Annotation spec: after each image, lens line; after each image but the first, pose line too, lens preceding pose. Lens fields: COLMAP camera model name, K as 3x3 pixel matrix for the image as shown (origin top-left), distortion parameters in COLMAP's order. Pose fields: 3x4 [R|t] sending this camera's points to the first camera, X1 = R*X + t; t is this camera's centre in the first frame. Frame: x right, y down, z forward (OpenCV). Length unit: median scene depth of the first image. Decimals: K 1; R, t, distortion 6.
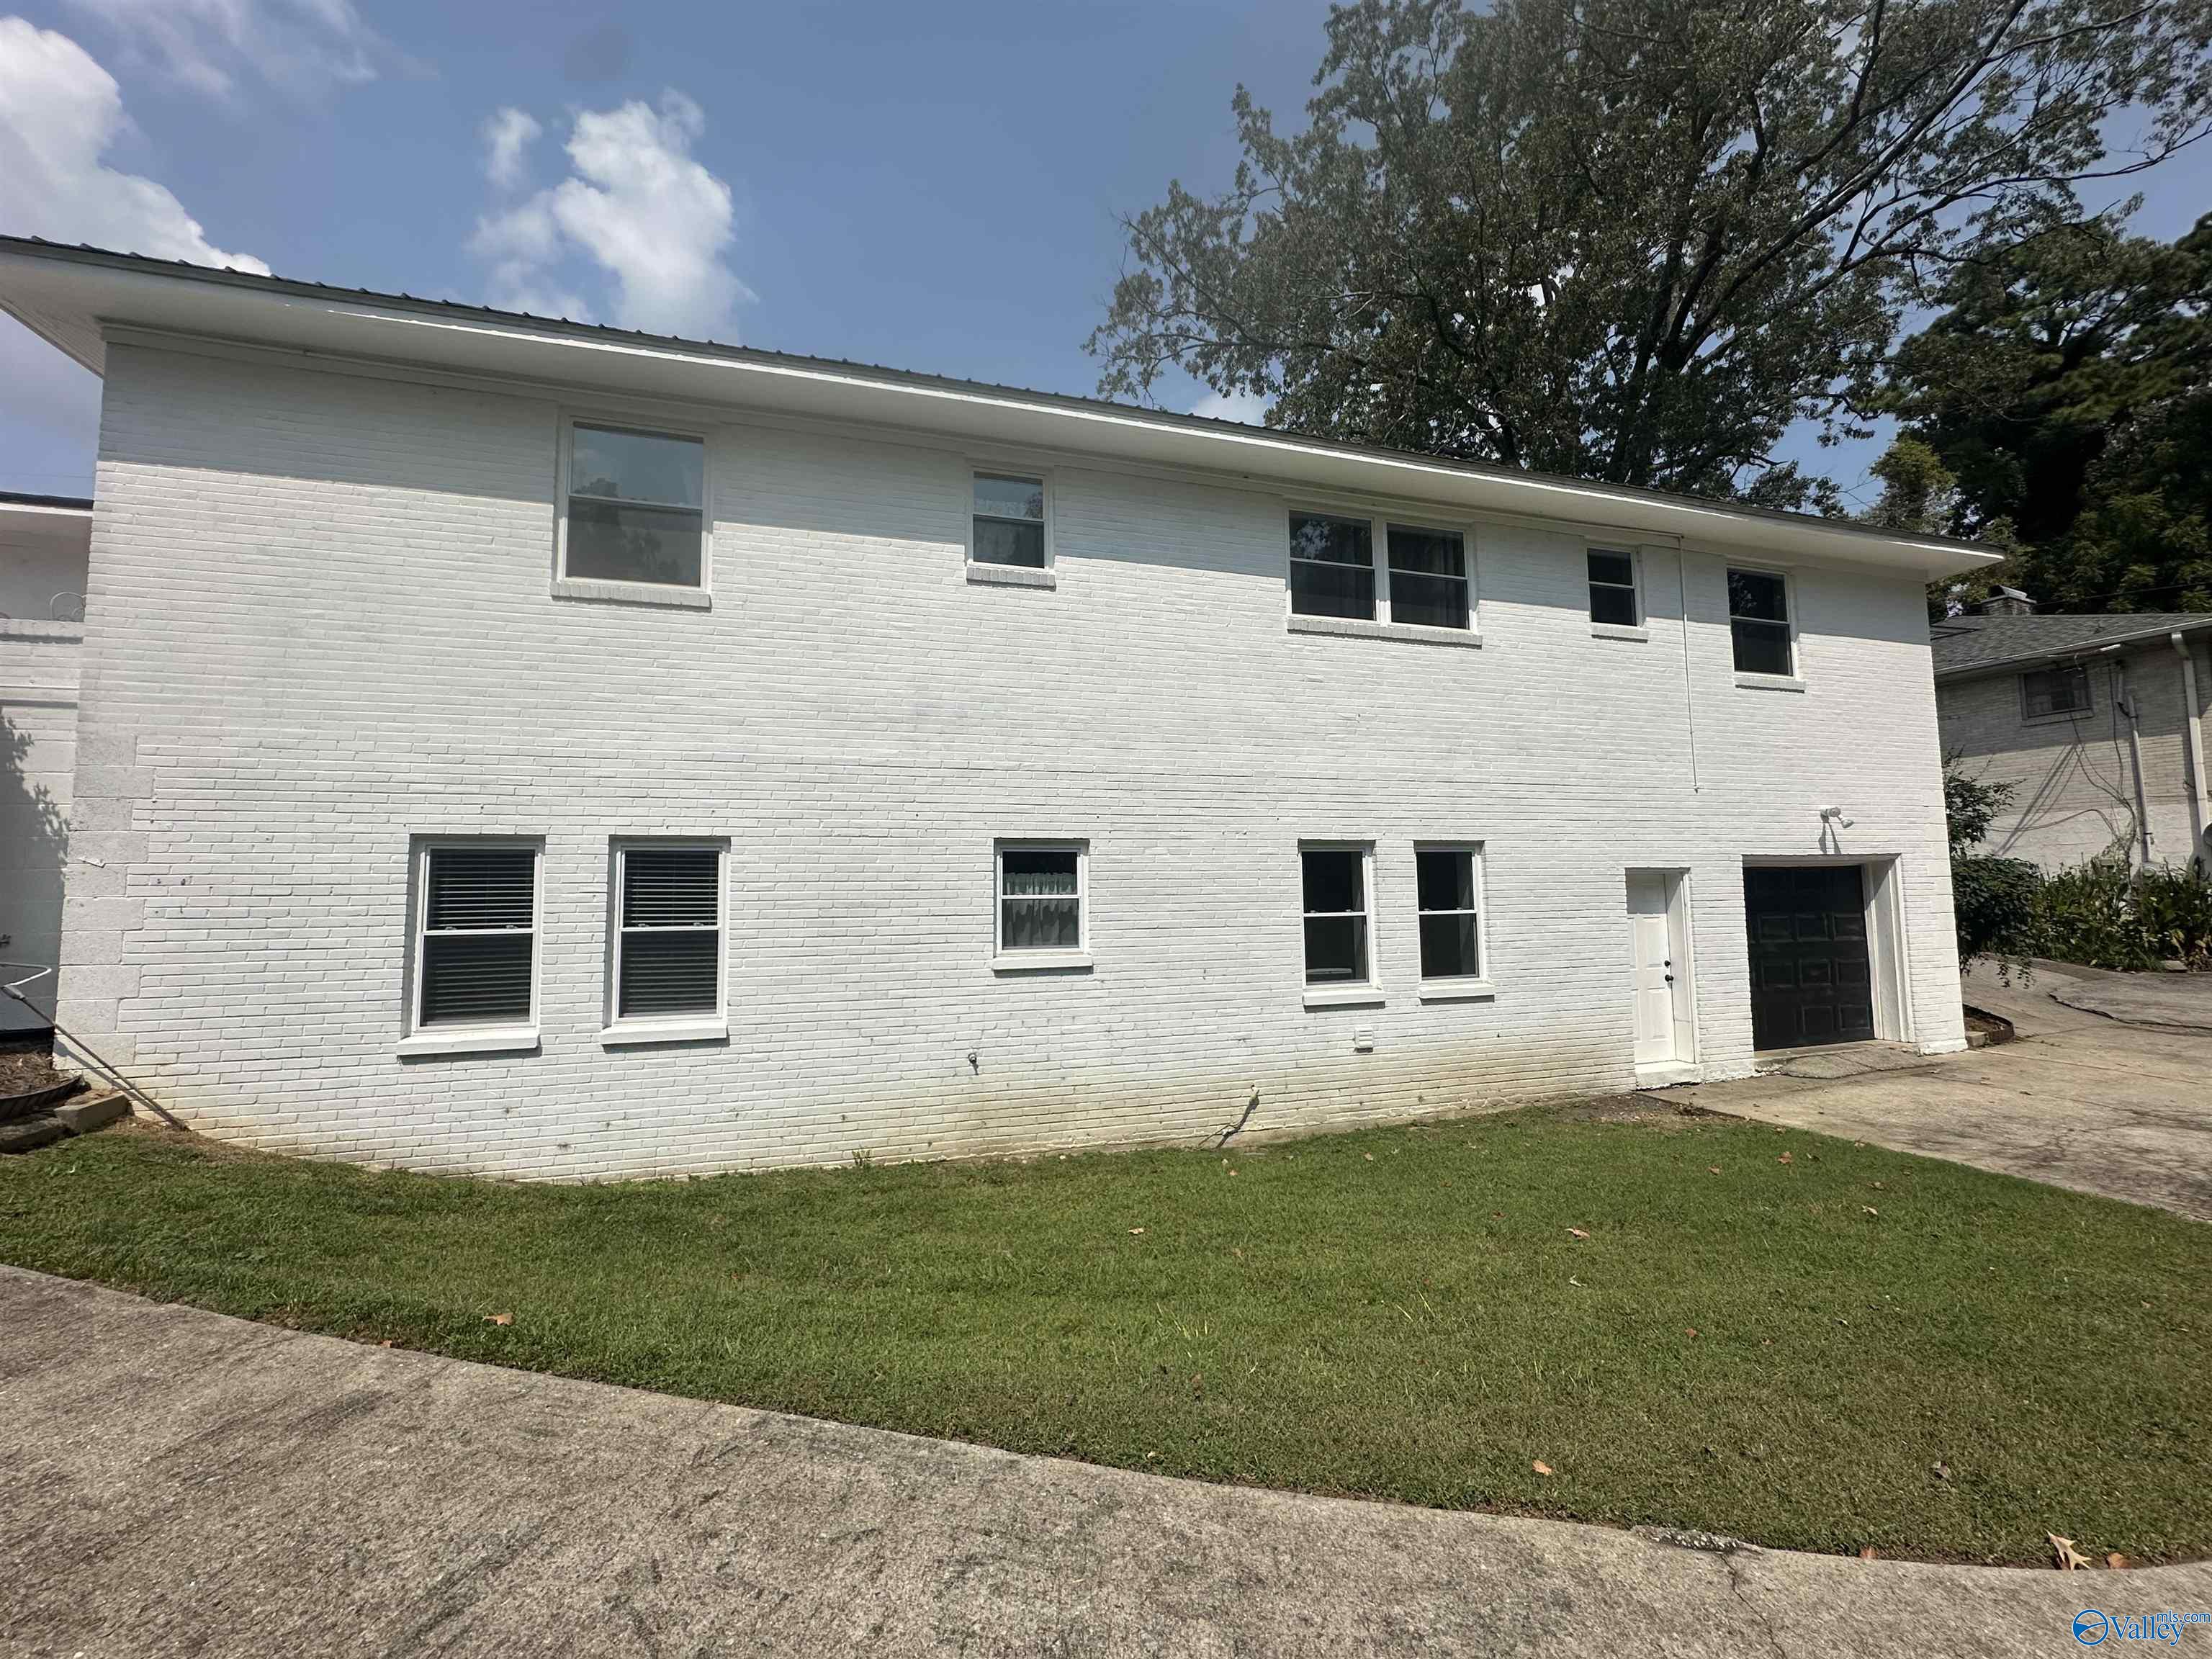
lens RADIAL K [[834.5, 0, 1101.6], [0, 834.5, 798.1], [0, 0, 1]] dist [-0.001013, 0.000269]
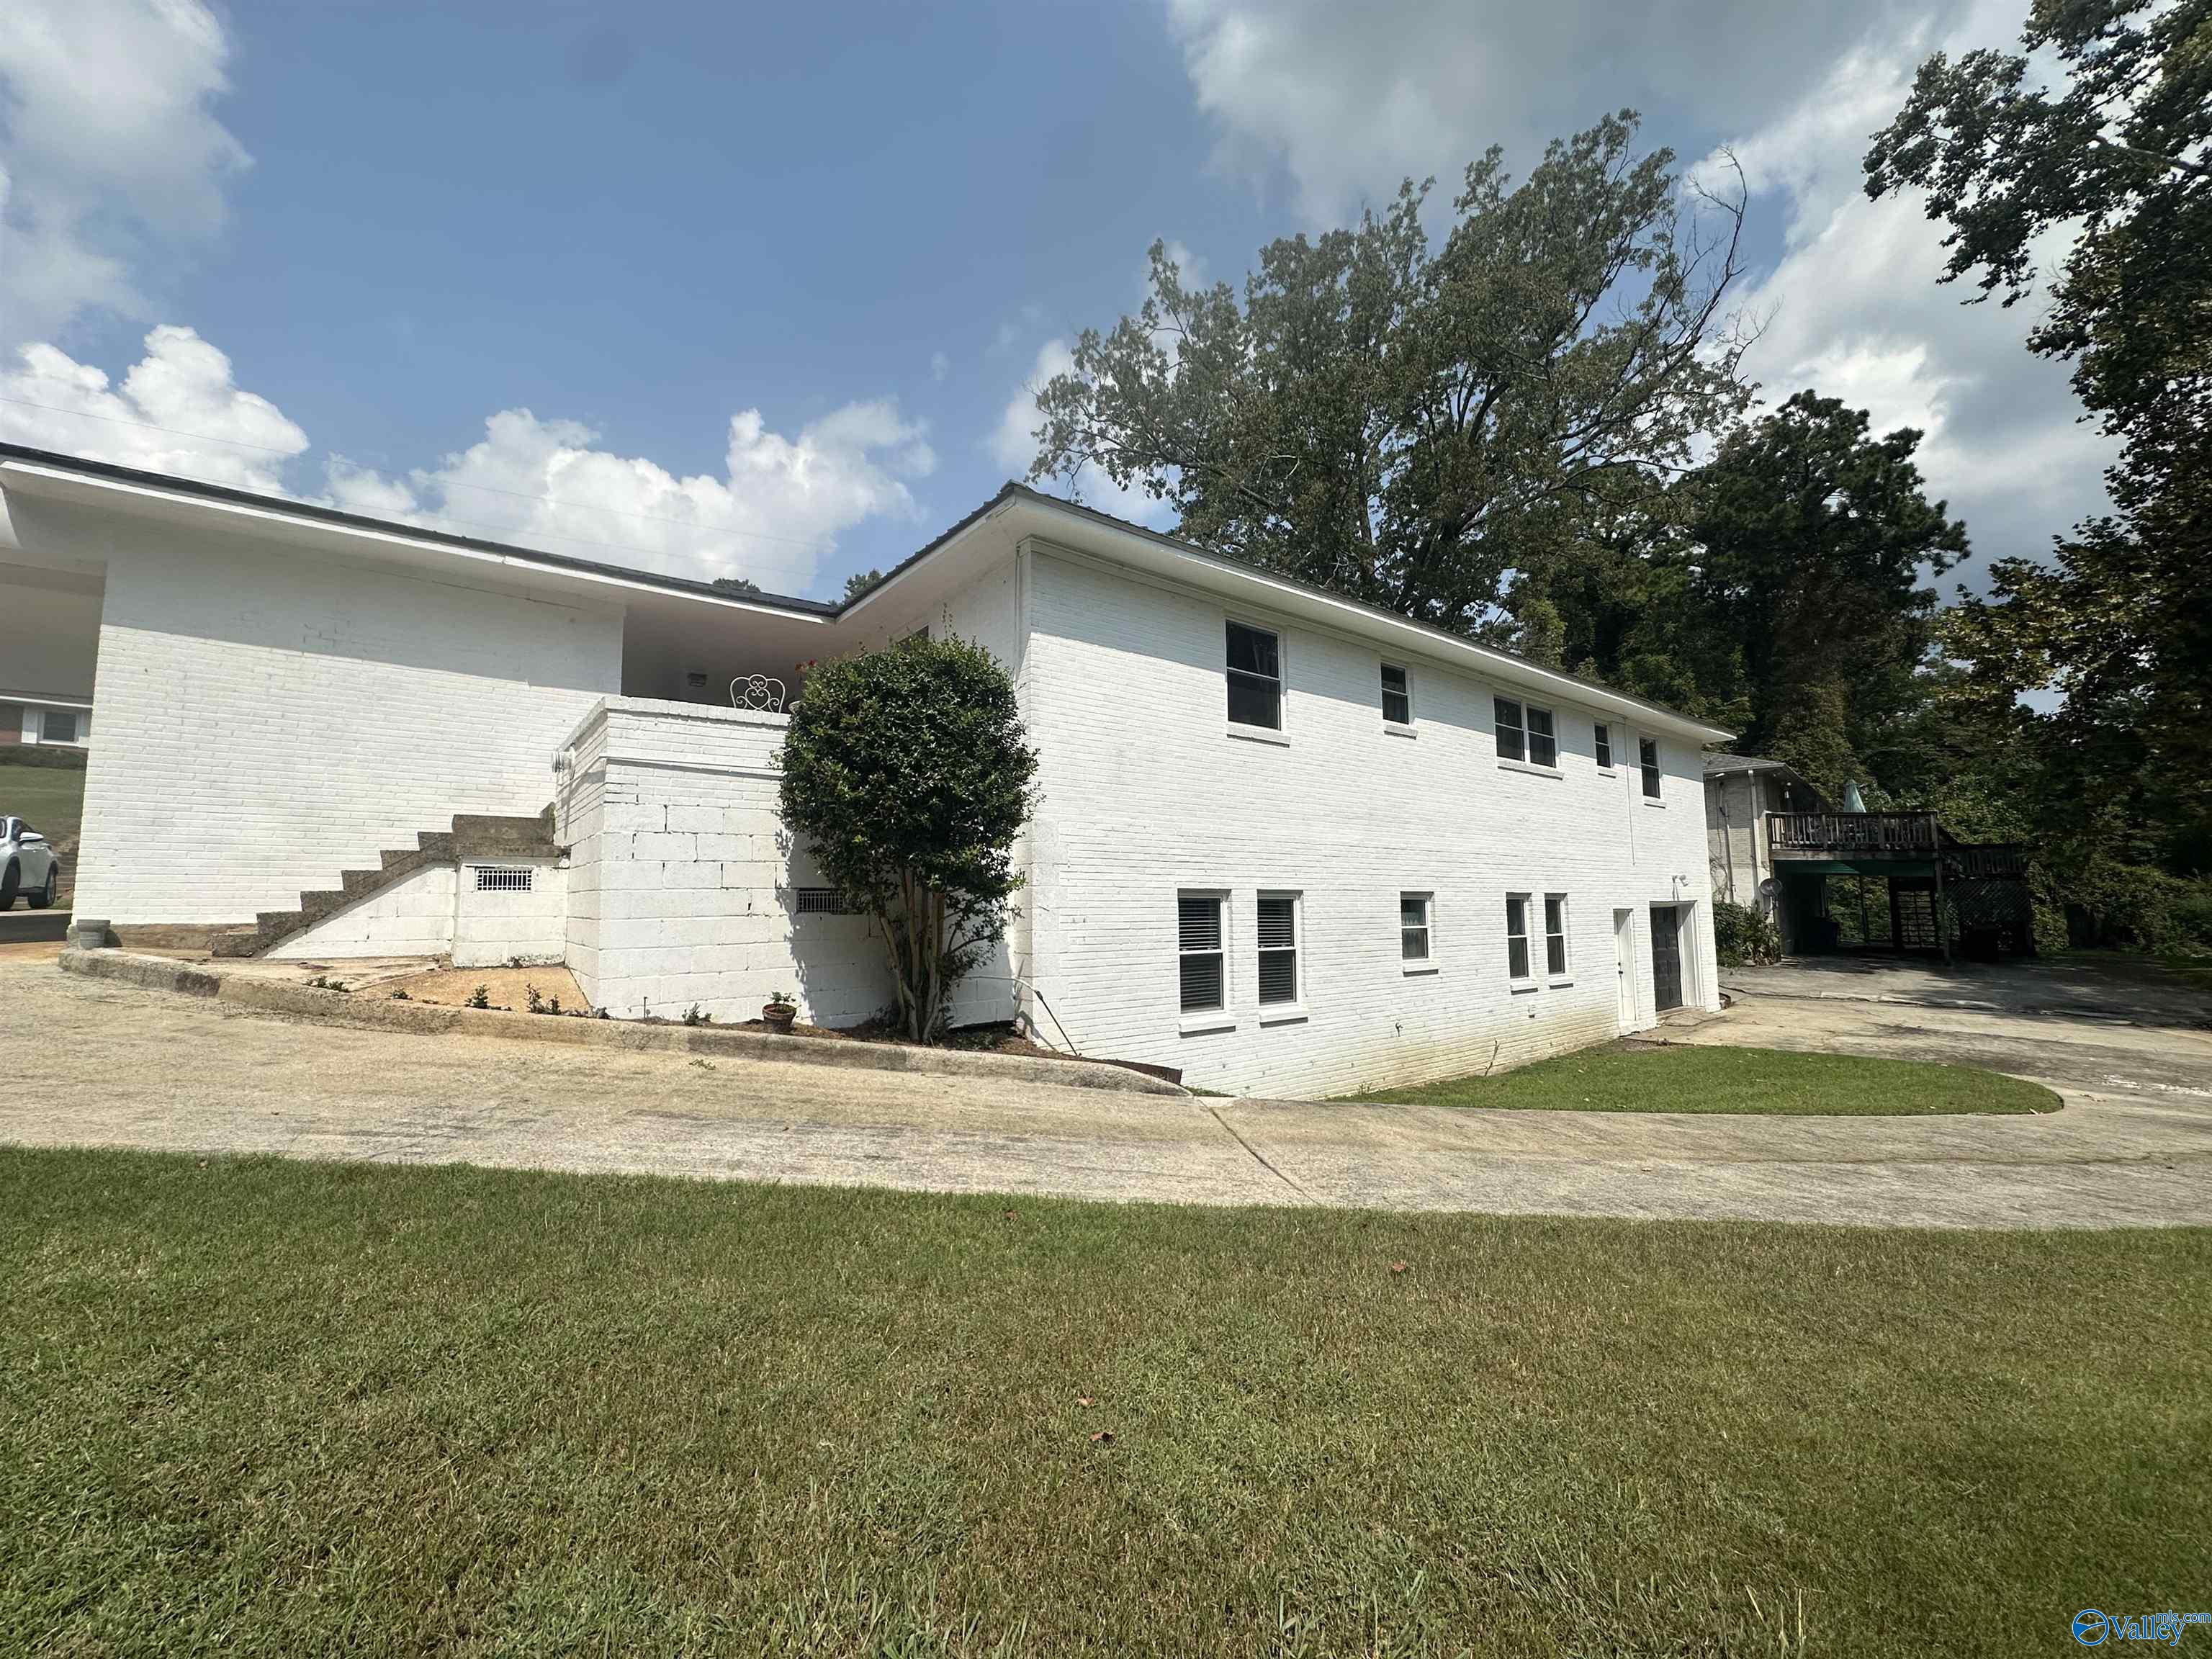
lens RADIAL K [[886.4, 0, 1103.8], [0, 886.4, 828.1], [0, 0, 1]] dist [-0.004337, 0.000802]
pose [[0.925429, 0.026411, 0.377999, -0.939181], [-0.020289, 0.999591, -0.020170, -0.020718], [-0.378377, 0.010997, 0.925586, -0.274412]]
